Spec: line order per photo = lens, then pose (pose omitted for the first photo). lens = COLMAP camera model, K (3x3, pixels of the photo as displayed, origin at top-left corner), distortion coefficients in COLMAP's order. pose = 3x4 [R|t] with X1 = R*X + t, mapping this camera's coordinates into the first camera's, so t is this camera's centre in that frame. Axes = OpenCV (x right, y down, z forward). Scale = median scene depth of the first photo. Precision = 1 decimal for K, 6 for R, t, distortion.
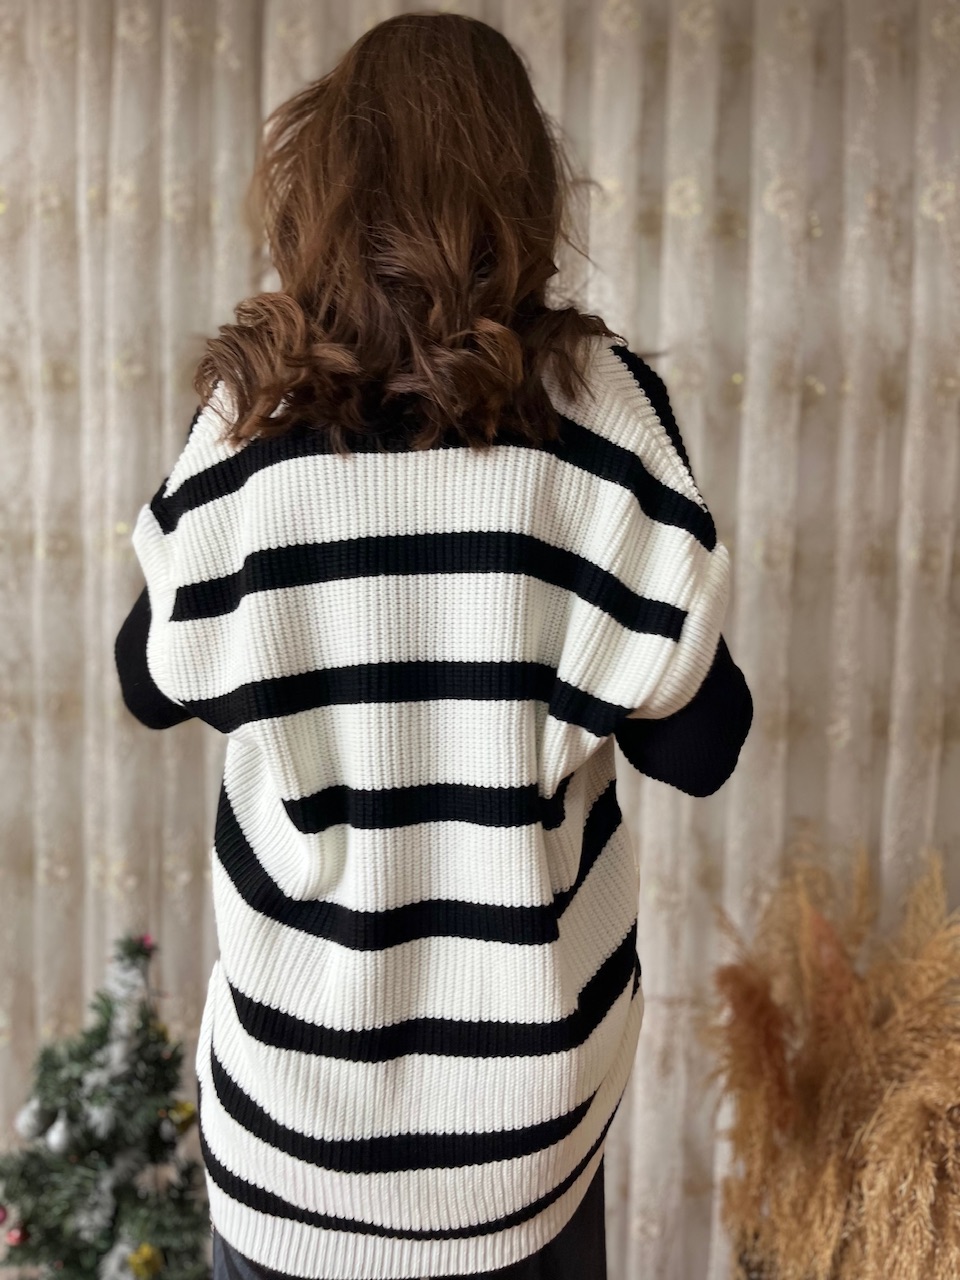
lens RADIAL K [[946.1, 0, 484.3], [0, 946.1, 649.0], [0, 0, 1]] dist [0.026050, -0.044857]
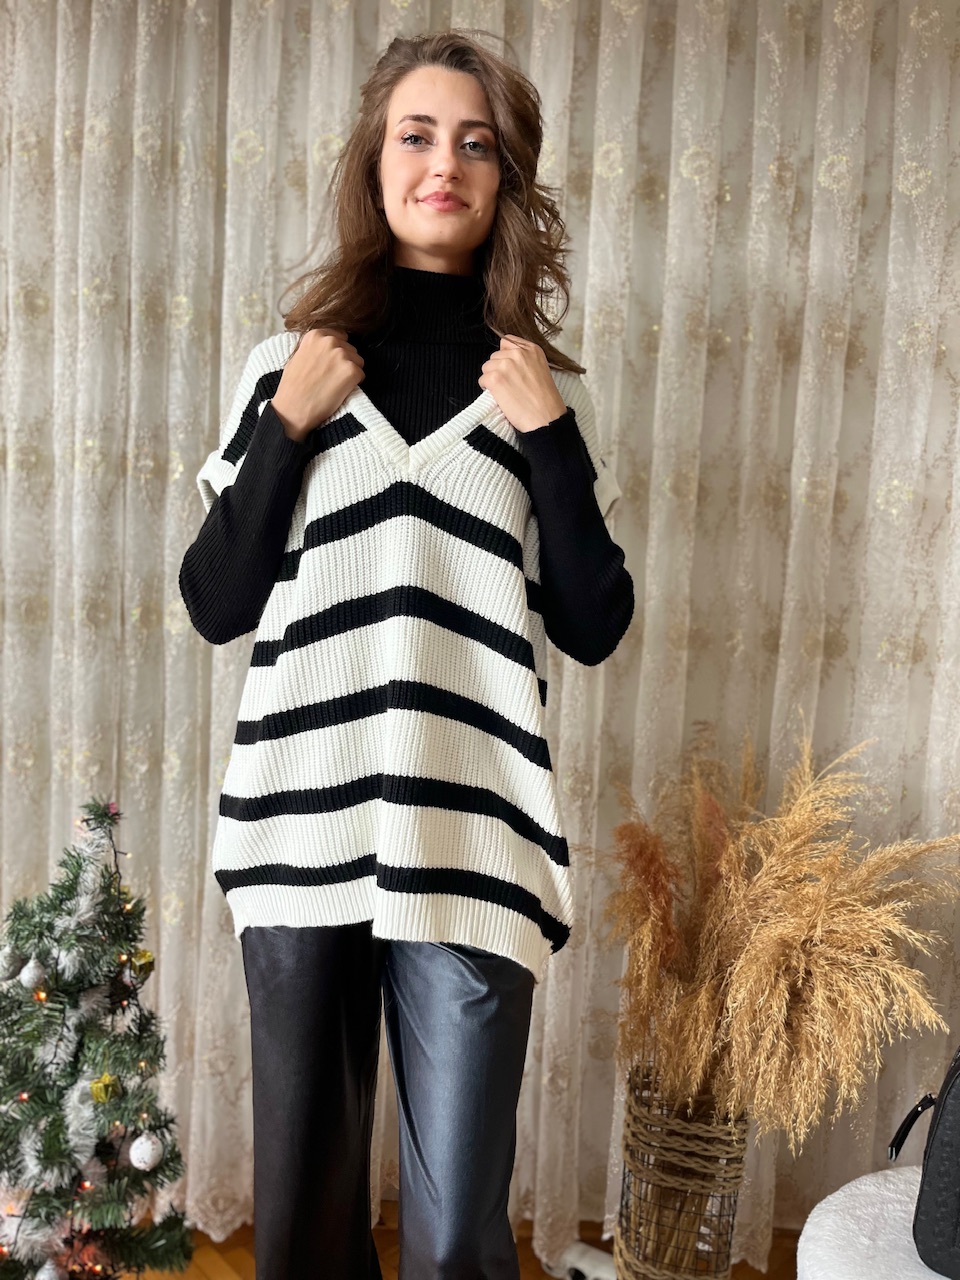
lens RADIAL K [[946.1, 0, 481.5], [0, 946.1, 648.6], [0, 0, 1]] dist [0.026050, -0.044857]
pose [[0.998561, 0.020638, 0.049505, 0.017535], [-0.021612, 0.999581, 0.019236, 0.079229], [-0.049088, -0.020278, 0.998589, -0.116159]]
